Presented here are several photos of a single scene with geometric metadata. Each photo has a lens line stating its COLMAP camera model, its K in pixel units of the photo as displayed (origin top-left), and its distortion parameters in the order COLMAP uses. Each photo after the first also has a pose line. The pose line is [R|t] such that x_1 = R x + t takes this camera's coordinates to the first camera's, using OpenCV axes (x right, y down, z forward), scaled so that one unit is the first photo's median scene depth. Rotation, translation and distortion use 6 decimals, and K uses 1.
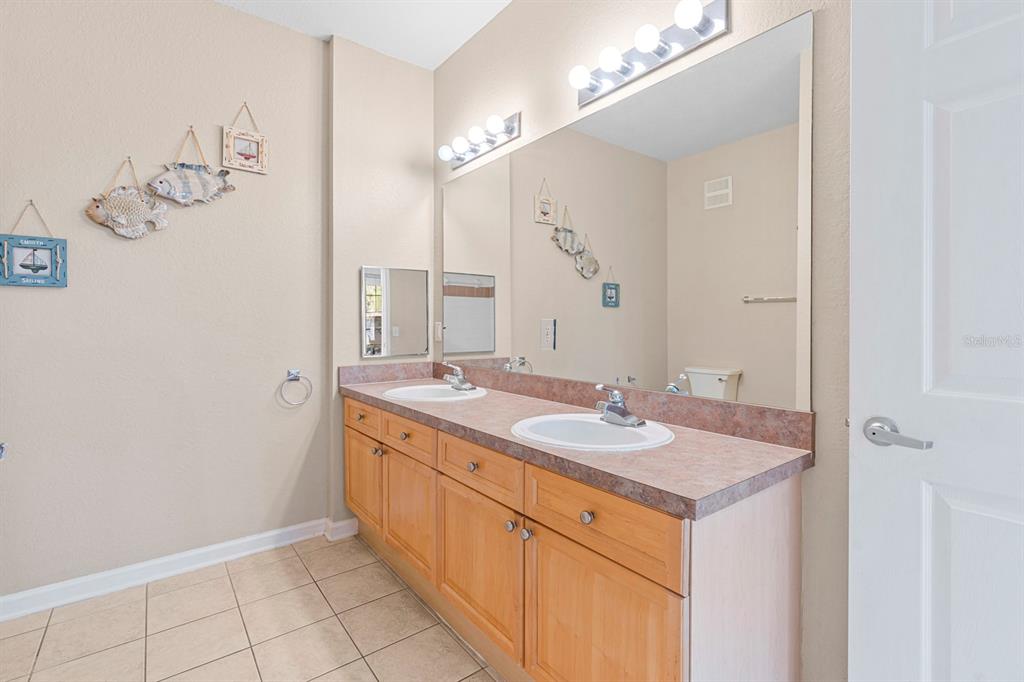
lens RADIAL K [[466.9, 0, 511.8], [0, 466.9, 326.1], [0, 0, 1]] dist [-0.002459, 0.000119]
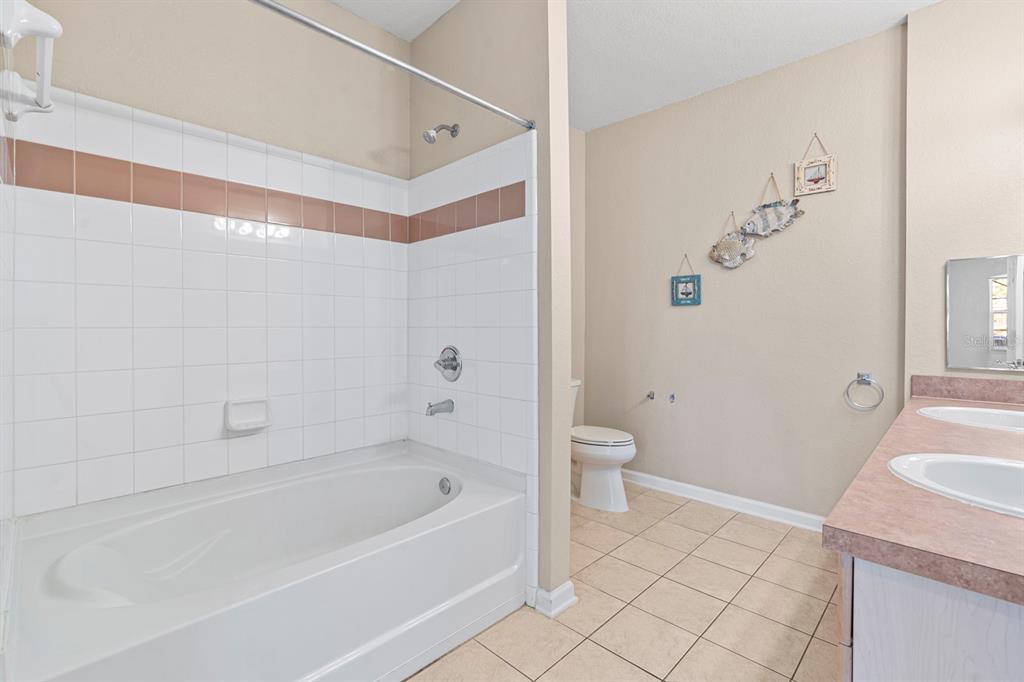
lens RADIAL K [[468.6, 0, 513.4], [0, 468.6, 330.4], [0, 0, 1]] dist [-0.000305, 0.000997]
pose [[0.141240, 0.008458, -0.989939, 0.501743], [-0.009070, 0.999933, 0.007249, 0.000690], [0.989934, 0.007955, 0.141307, 0.119450]]
